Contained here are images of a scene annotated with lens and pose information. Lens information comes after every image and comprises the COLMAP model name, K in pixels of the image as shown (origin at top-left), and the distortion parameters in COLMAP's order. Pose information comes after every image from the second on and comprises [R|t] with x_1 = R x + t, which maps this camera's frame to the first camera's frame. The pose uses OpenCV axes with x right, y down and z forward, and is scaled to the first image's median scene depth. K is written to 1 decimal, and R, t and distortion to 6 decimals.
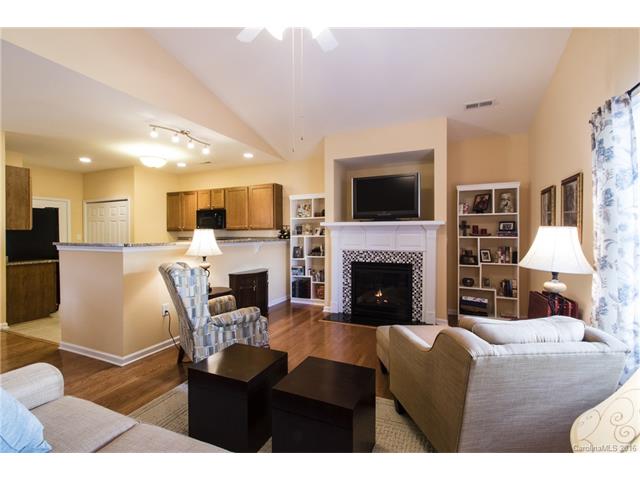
lens RADIAL K [[301.1, 0, 324.1], [0, 301.1, 239.0], [0, 0, 1]] dist [-0.004338, -0.000618]
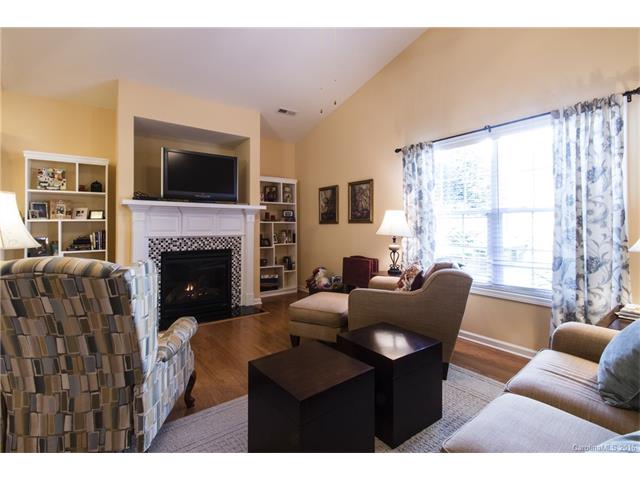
lens RADIAL K [[301.1, 0, 315.3], [0, 301.1, 222.9], [0, 0, 1]] dist [-0.004338, -0.000618]
pose [[0.500333, 0.010489, 0.865769, -0.412491], [0.020653, 0.999498, -0.024045, 0.027685], [-0.865586, 0.029911, 0.499865, 0.269480]]
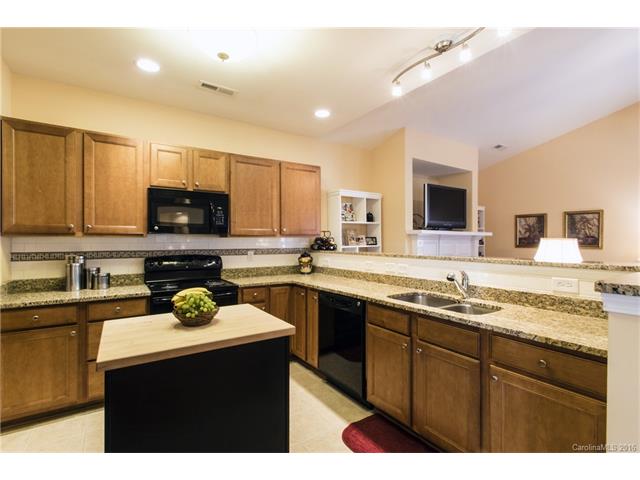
lens RADIAL K [[301.1, 0, 317.3], [0, 301.1, 240.6], [0, 0, 1]] dist [-0.004338, -0.000618]
pose [[0.550689, 0.003847, 0.834701, -0.911061], [0.012245, 0.999845, -0.012686, -0.018841], [-0.834621, 0.017207, 0.550557, 0.817291]]
